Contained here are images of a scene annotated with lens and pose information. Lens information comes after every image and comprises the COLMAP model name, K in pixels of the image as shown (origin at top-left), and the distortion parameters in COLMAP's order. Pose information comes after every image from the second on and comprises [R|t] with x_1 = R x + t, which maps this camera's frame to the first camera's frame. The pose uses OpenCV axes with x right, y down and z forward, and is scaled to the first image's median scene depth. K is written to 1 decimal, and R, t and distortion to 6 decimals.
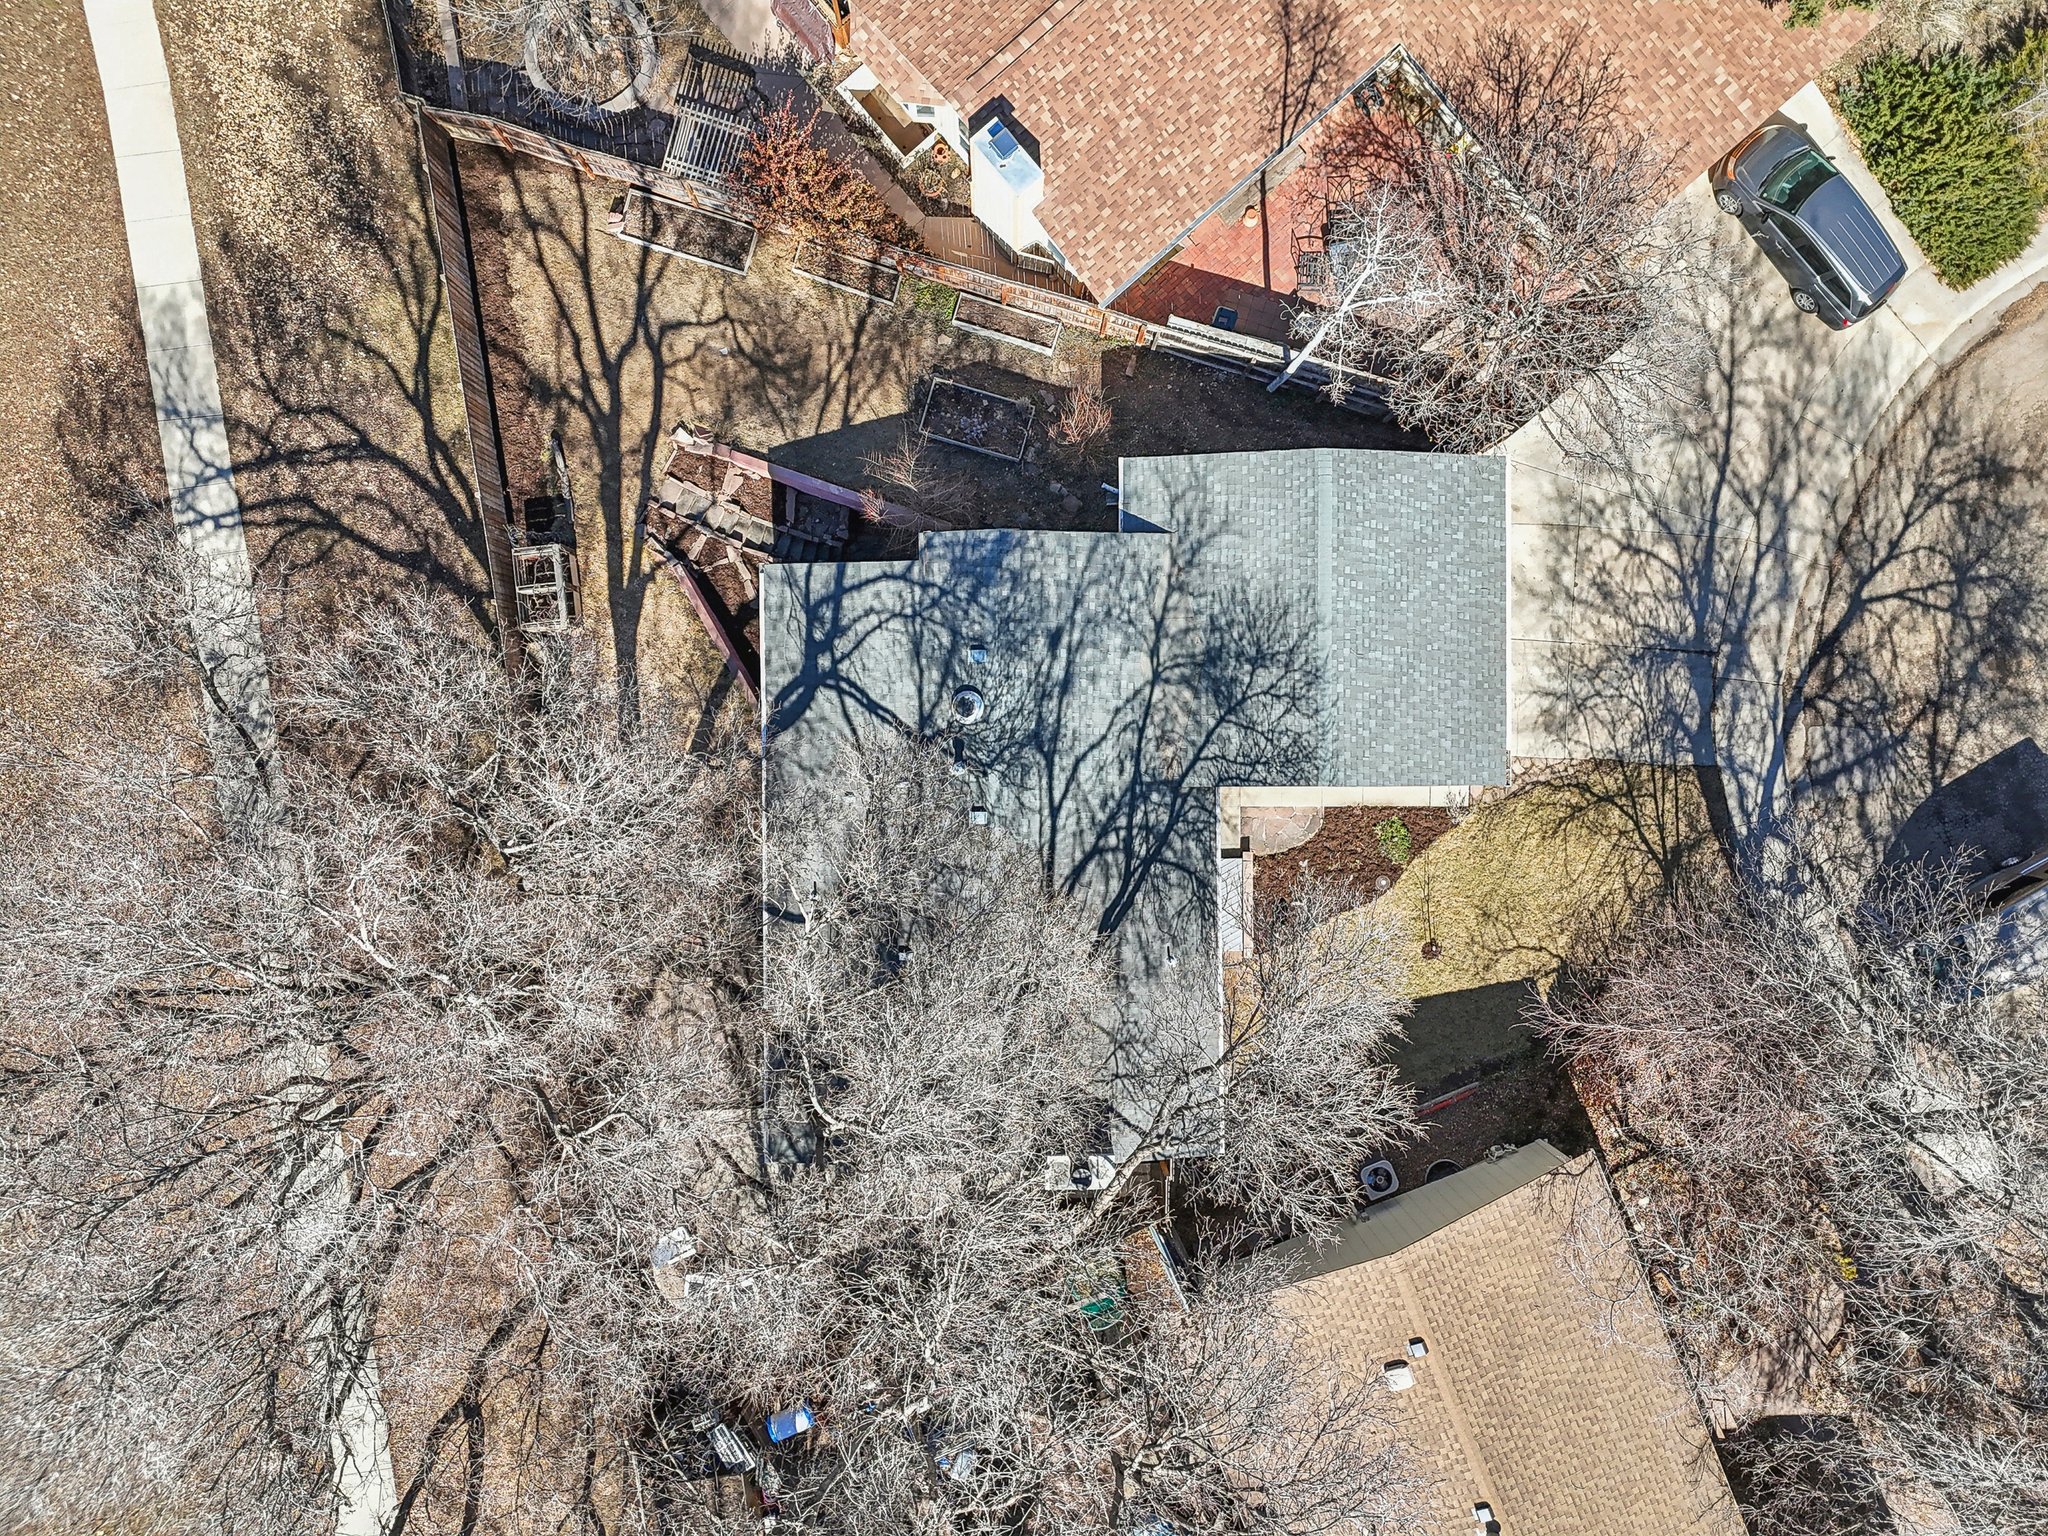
lens RADIAL K [[1535.4, 0, 1019.6], [0, 1535.4, 725.5], [0, 0, 1]] dist [0.084514, -0.073709]
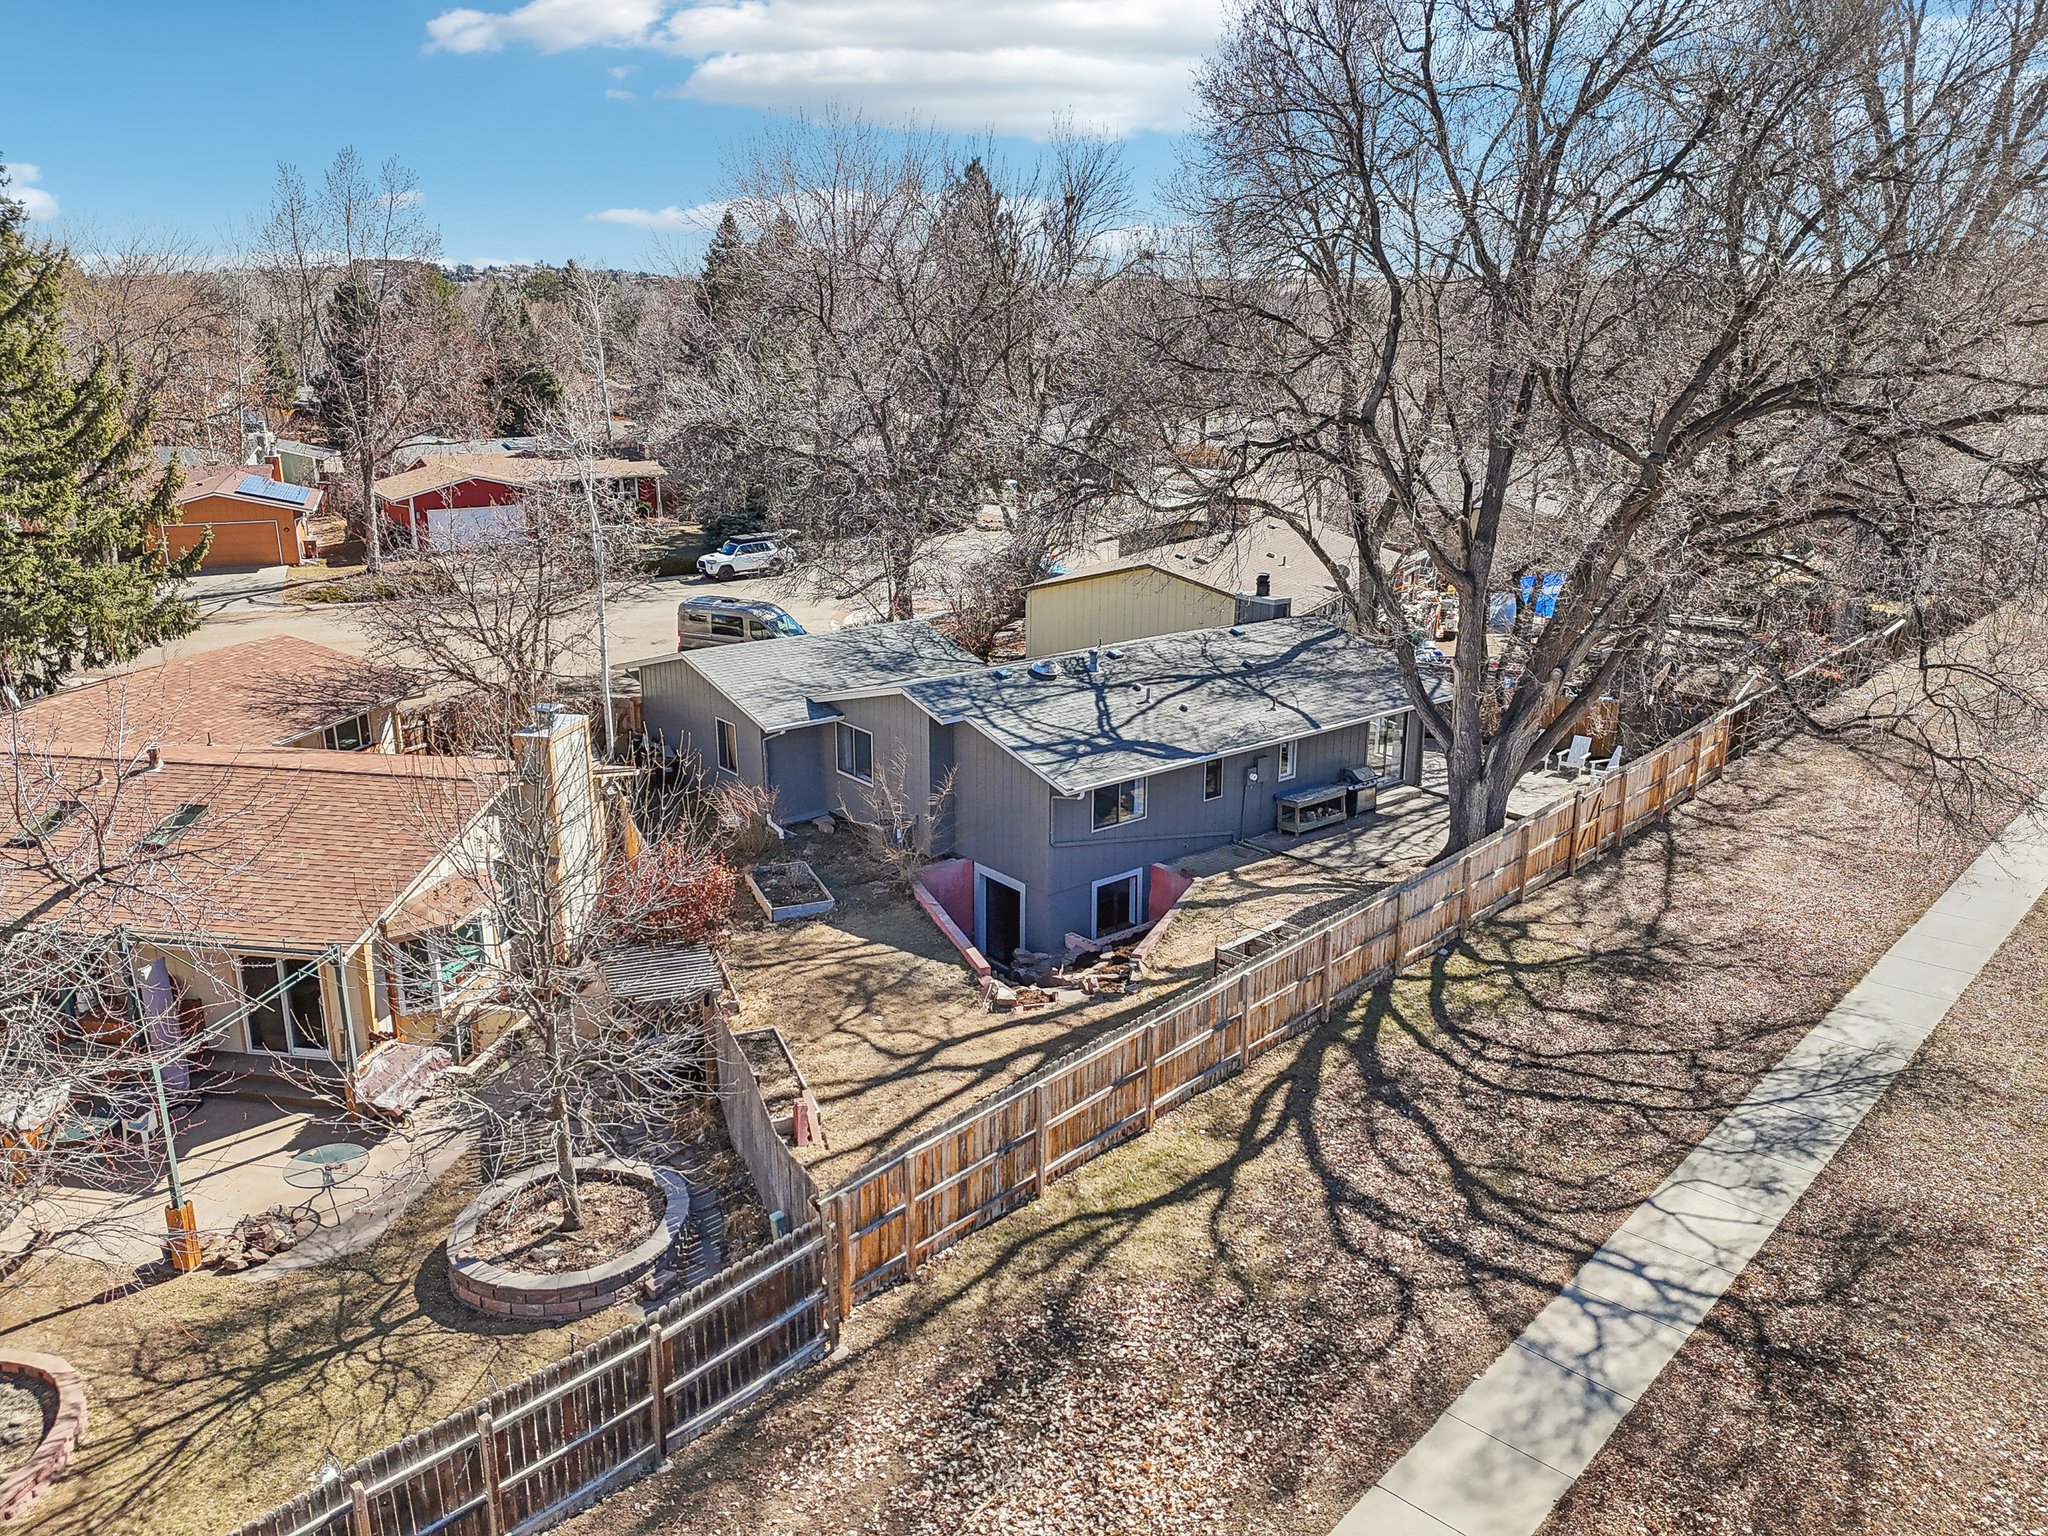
lens RADIAL K [[1513.7, 0, 1004.7], [0, 1513.7, 730.9], [0, 0, 1]] dist [0.141899, -0.145908]
pose [[-0.612070, -0.219848, 0.759630, -0.754345], [0.790667, -0.152265, 0.593010, -0.607617], [-0.014707, 0.963578, 0.267024, 0.670743]]
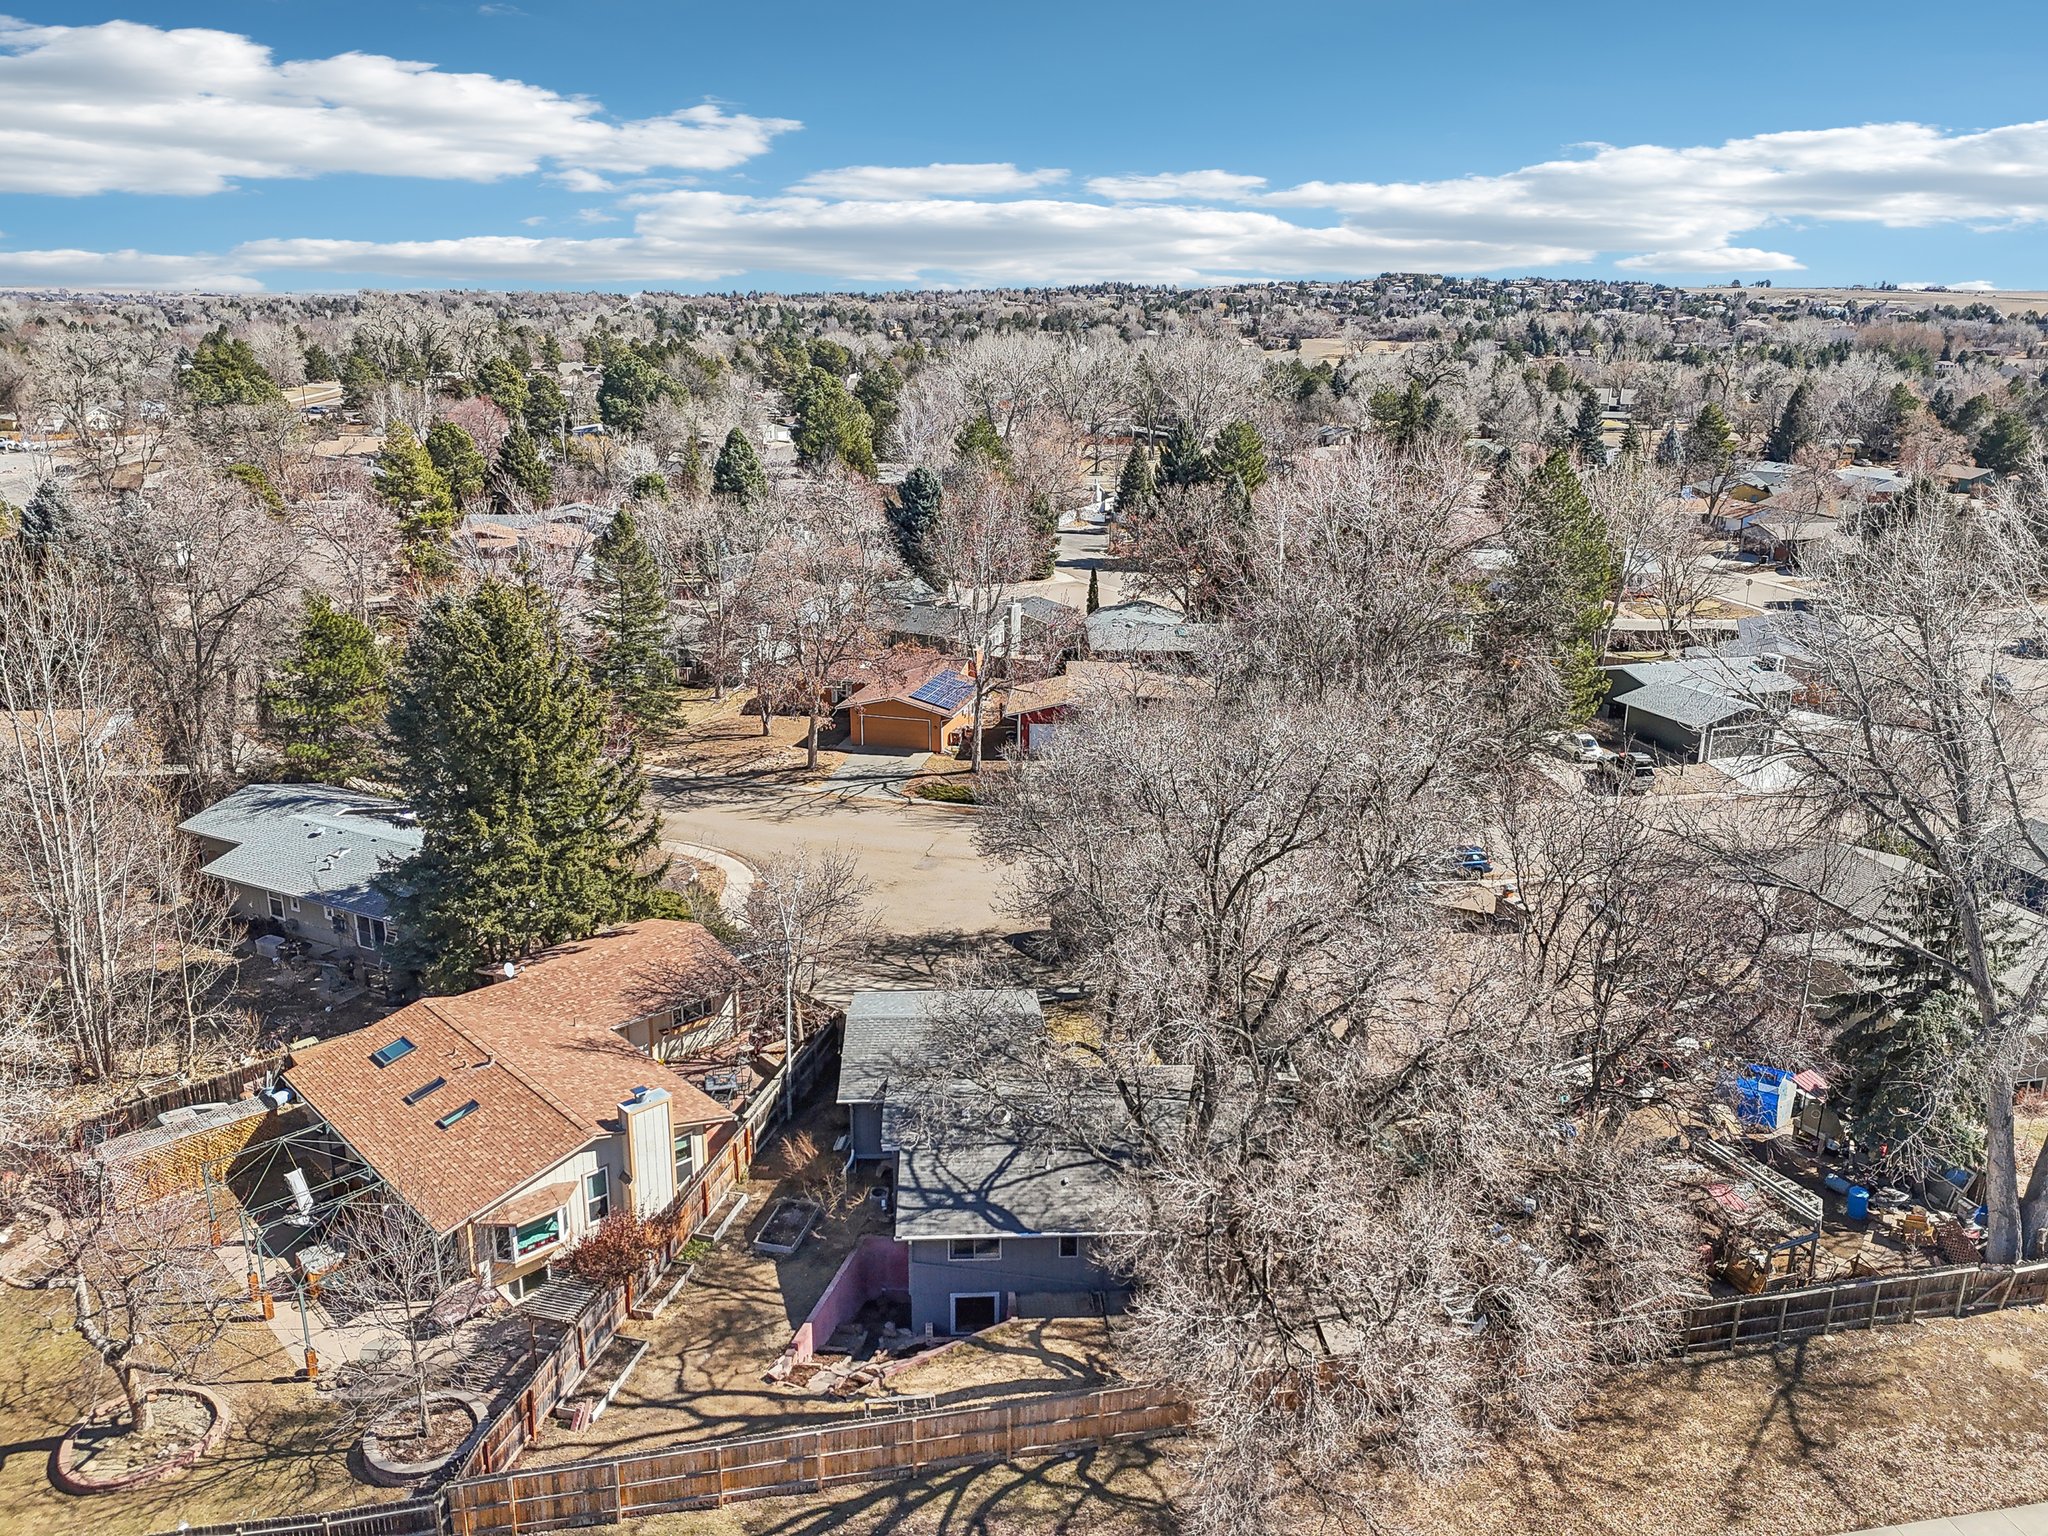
lens RADIAL K [[1535.4, 0, 1019.6], [0, 1535.4, 725.5], [0, 0, 1]] dist [0.084514, -0.073709]
pose [[-0.034378, -0.285721, 0.957696, -1.227982], [0.999308, 0.003765, 0.036995, -0.044827], [-0.014176, 0.958305, 0.285394, 0.174633]]
